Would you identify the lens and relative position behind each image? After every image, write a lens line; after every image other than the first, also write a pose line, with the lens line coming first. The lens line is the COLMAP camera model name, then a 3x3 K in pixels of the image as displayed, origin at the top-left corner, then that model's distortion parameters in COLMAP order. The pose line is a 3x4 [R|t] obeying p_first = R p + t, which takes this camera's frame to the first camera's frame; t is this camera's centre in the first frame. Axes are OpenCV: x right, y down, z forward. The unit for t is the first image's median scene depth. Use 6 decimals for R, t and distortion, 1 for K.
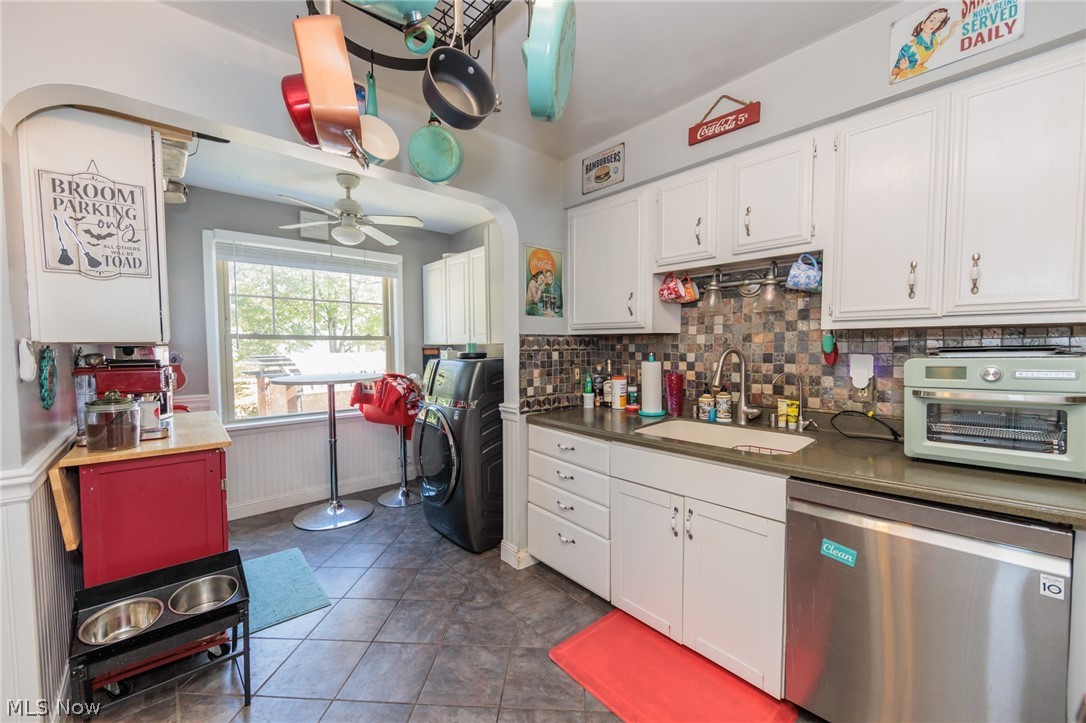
lens RADIAL K [[440.2, 0, 544.6], [0, 440.2, 366.0], [0, 0, 1]] dist [-0.003980, 0.000672]
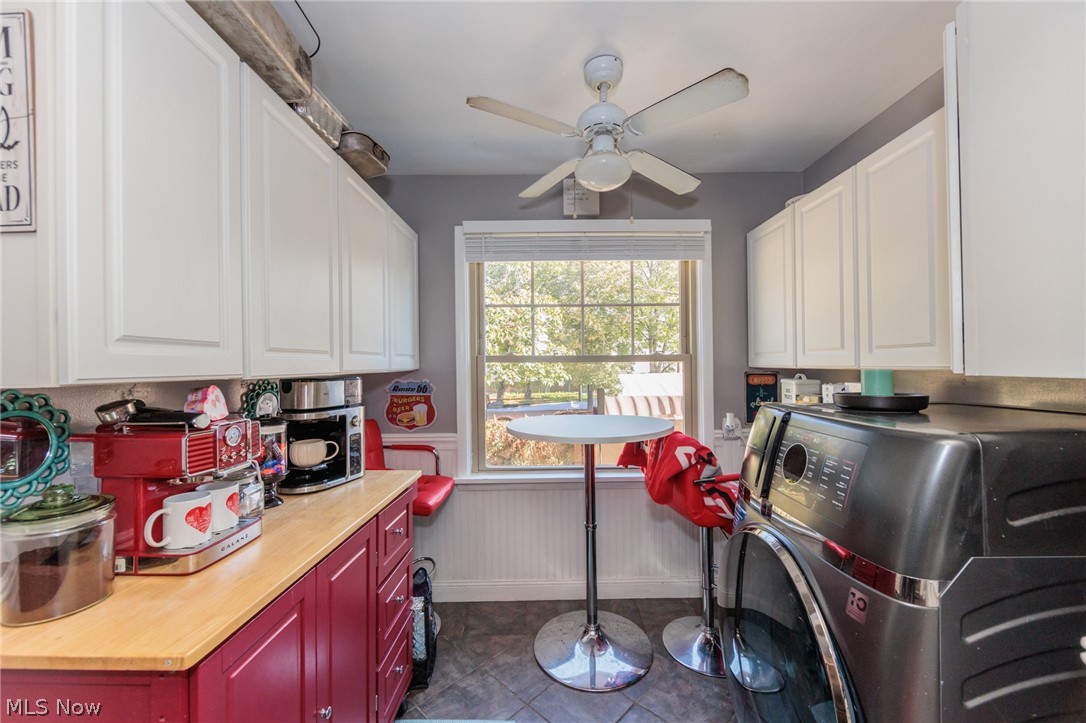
lens RADIAL K [[440.2, 0, 553.1], [0, 440.2, 371.2], [0, 0, 1]] dist [-0.003980, 0.000672]
pose [[0.772107, 0.001976, -0.635490, -0.115225], [-0.017890, 0.999666, -0.018628, -0.030605], [0.635241, 0.025752, 0.771885, 0.430282]]
